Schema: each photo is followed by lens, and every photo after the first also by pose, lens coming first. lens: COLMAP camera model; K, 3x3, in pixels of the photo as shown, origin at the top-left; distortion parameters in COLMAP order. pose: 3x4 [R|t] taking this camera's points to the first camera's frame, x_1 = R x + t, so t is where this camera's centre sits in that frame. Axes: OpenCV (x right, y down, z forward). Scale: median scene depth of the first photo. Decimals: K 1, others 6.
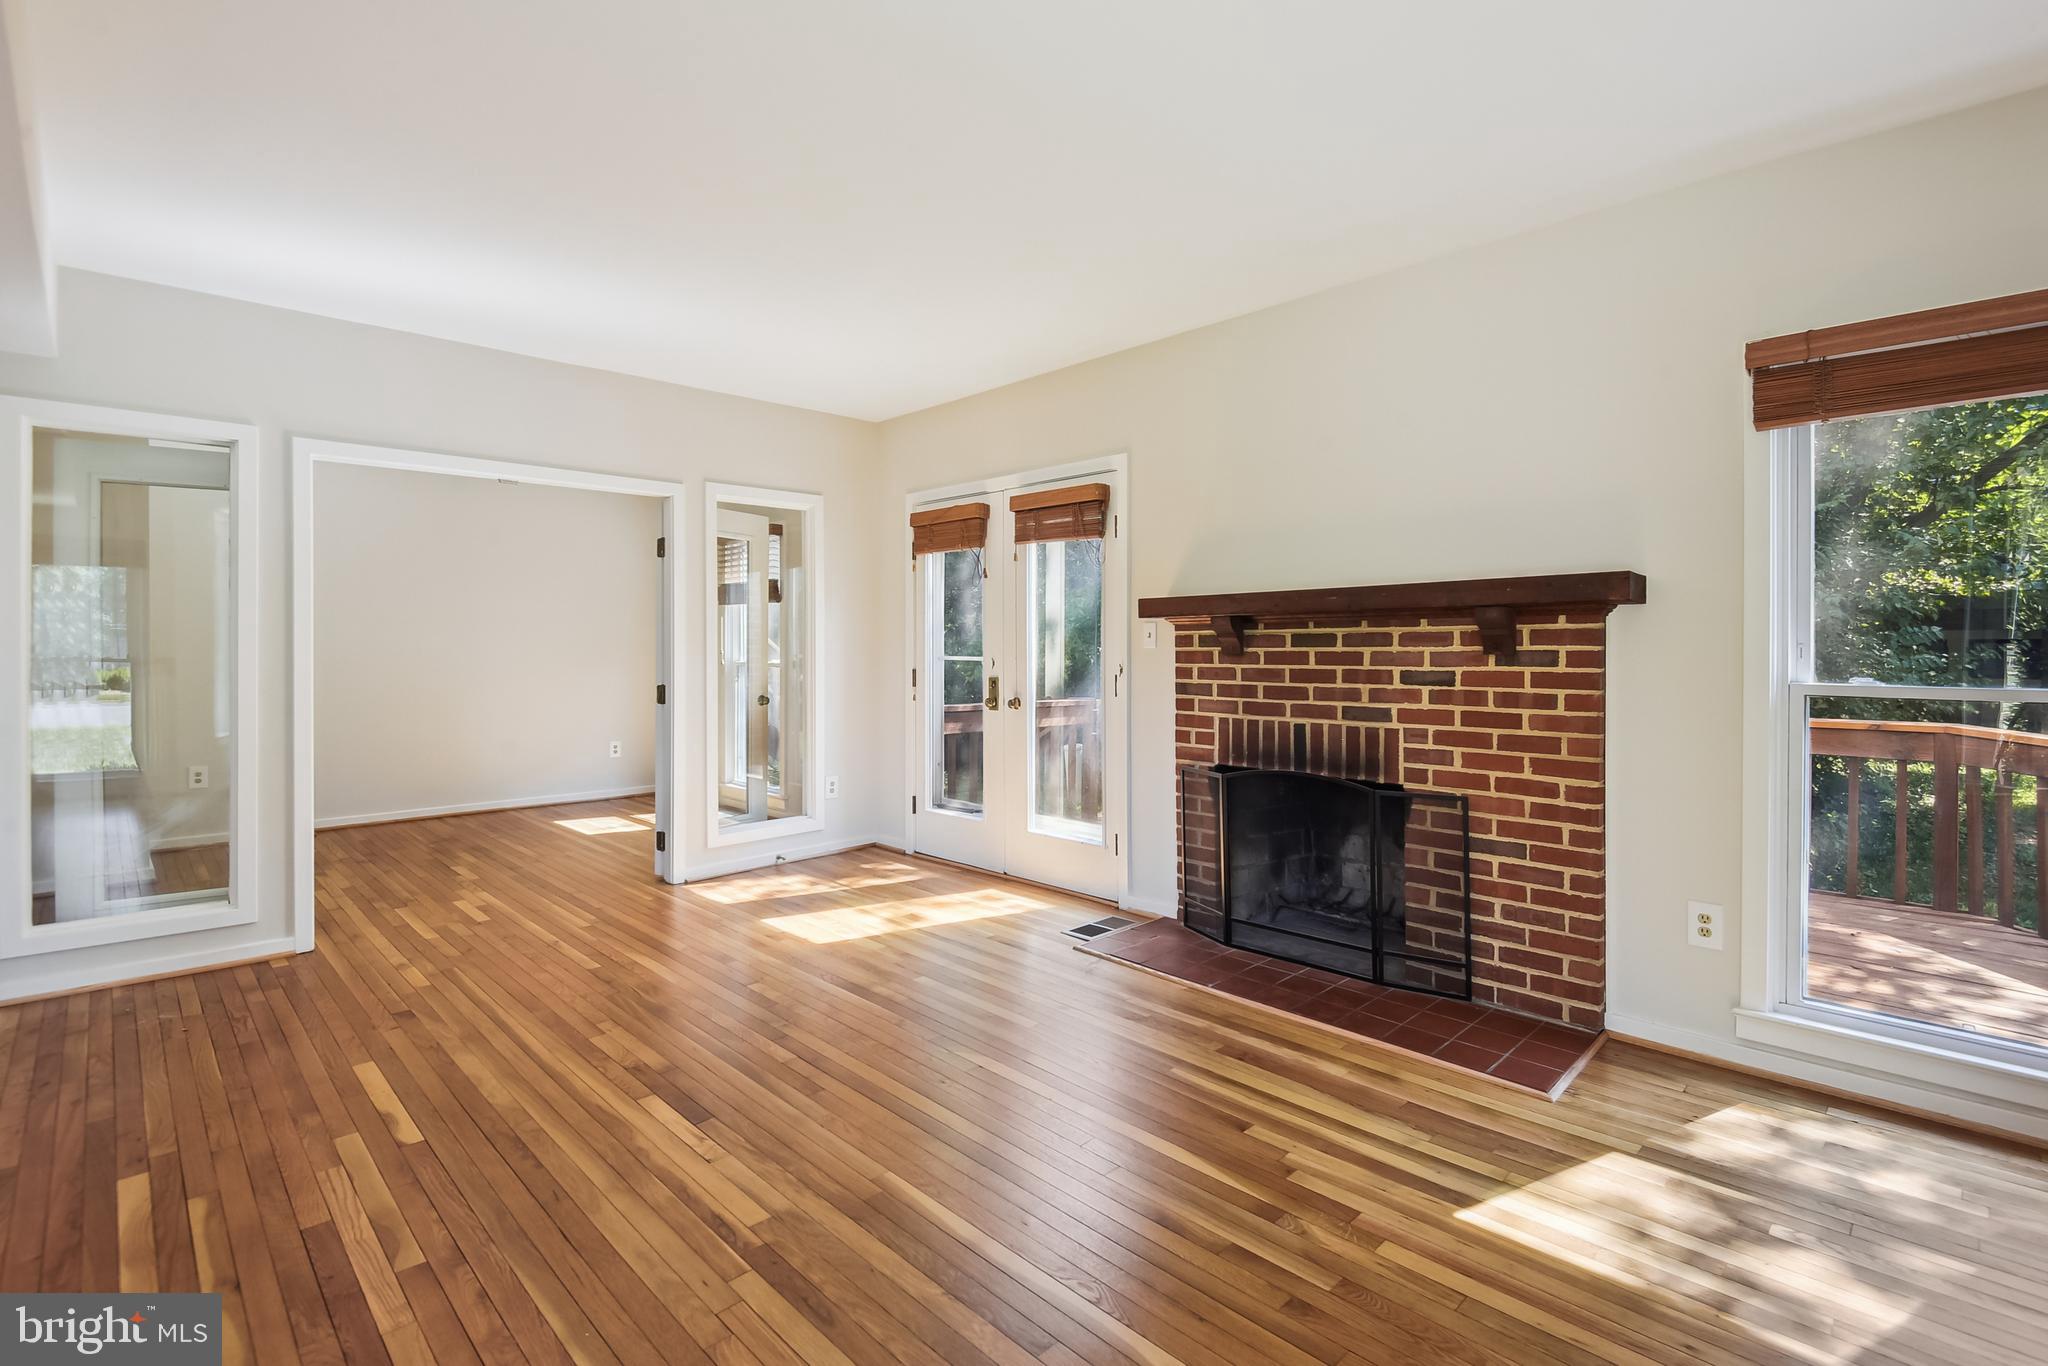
lens RADIAL K [[949.4, 0, 1038.4], [0, 949.4, 657.8], [0, 0, 1]] dist [0.021339, -0.000516]
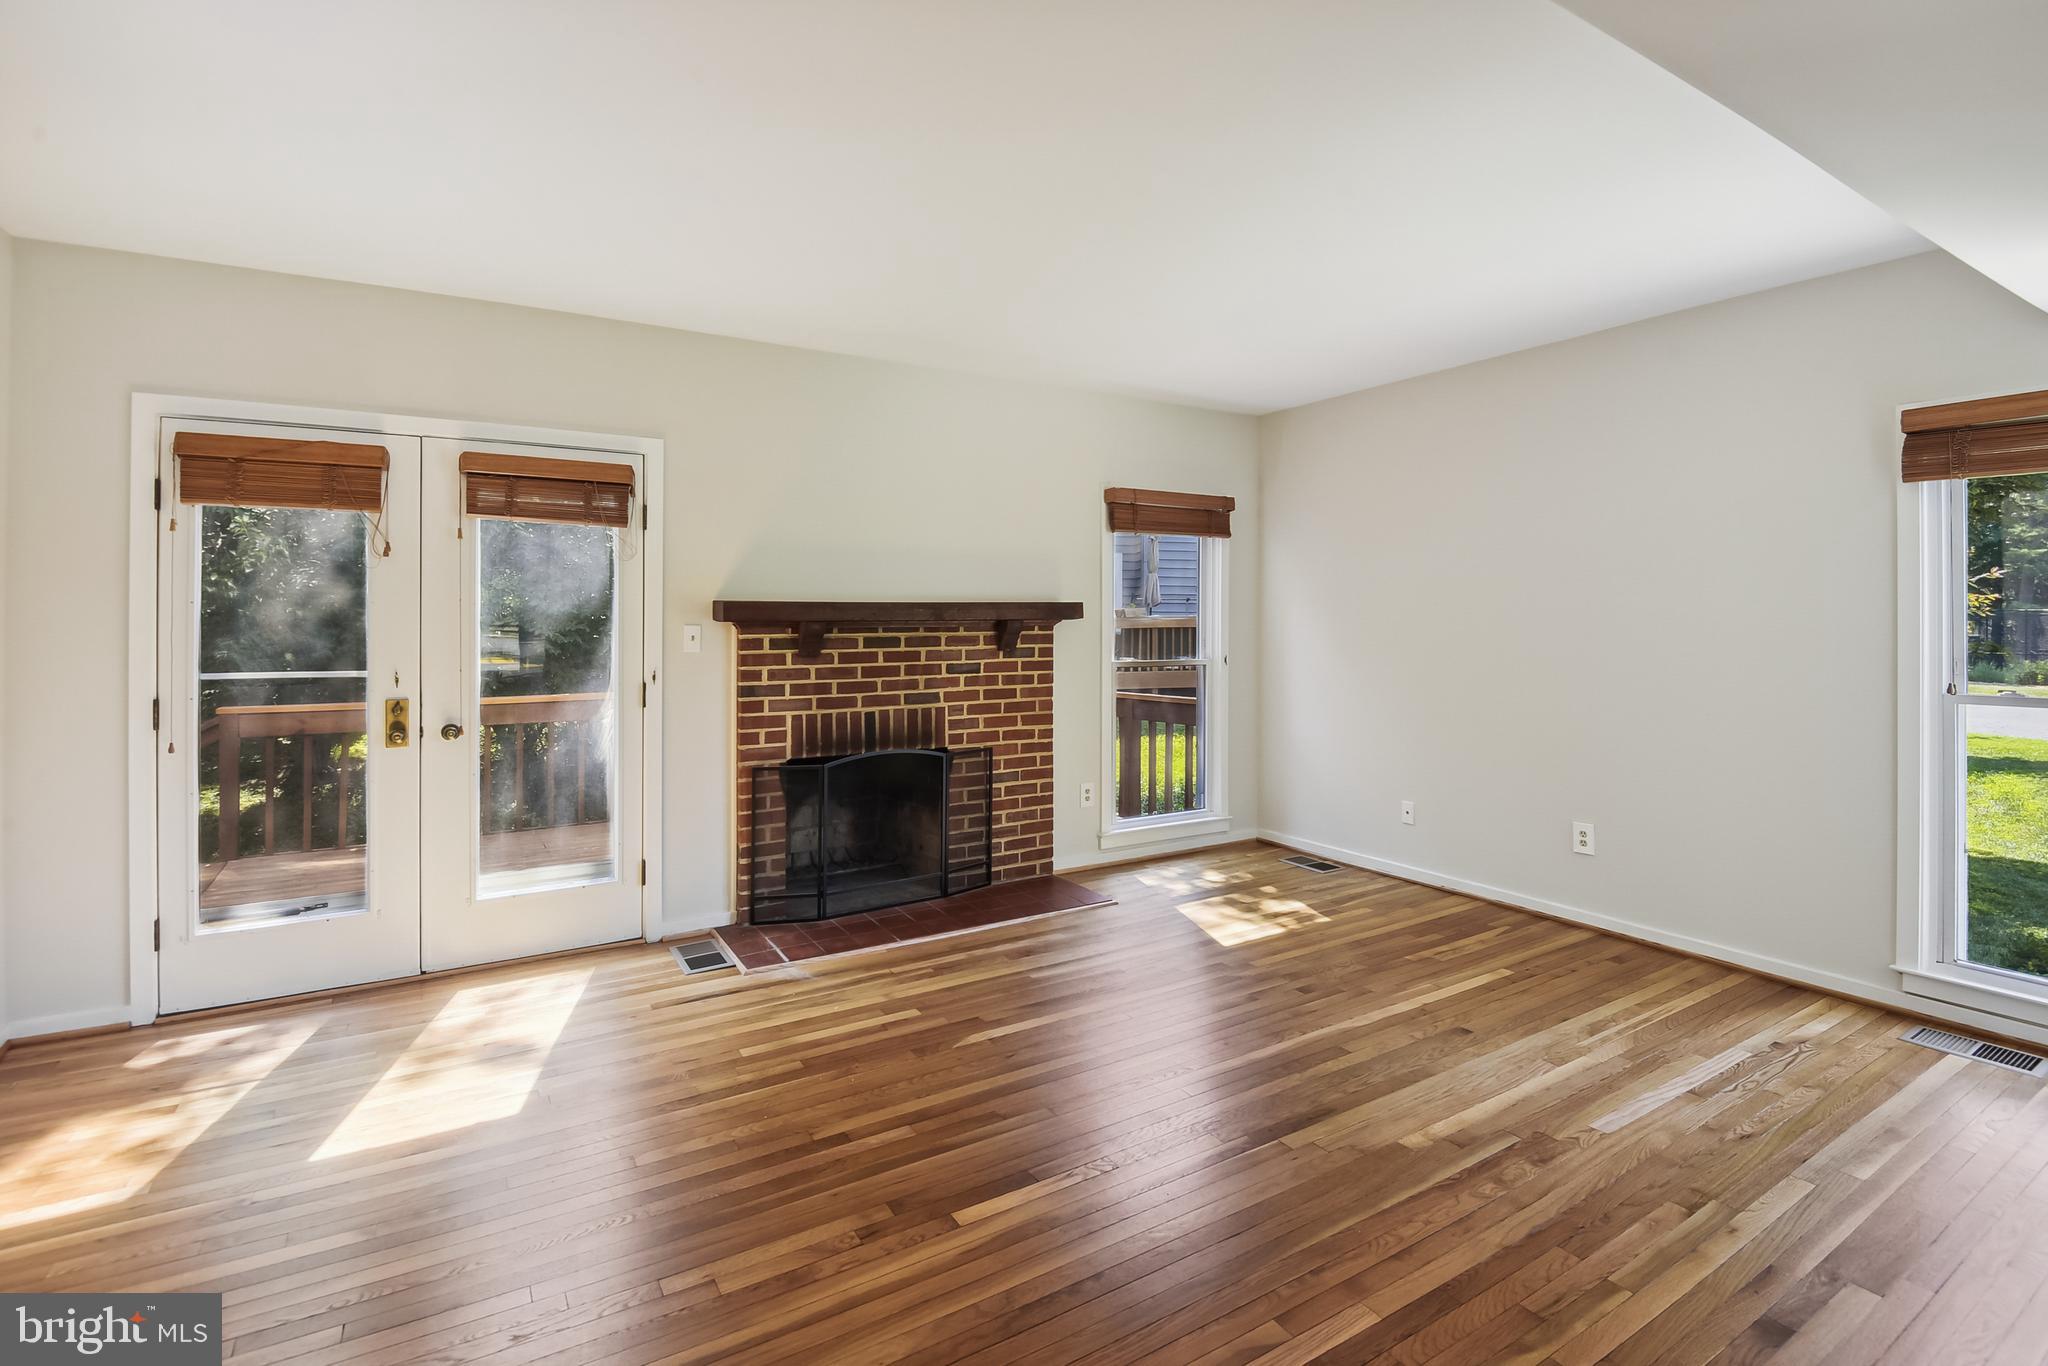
lens RADIAL K [[937.6, 0, 1023.8], [0, 937.6, 635.2], [0, 0, 1]] dist [-0.000039, -0.000765]
pose [[0.237487, -0.012416, 0.971311, -0.878261], [0.015777, 0.999836, 0.008923, -0.037182], [-0.971263, 0.013205, 0.237644, 0.557965]]
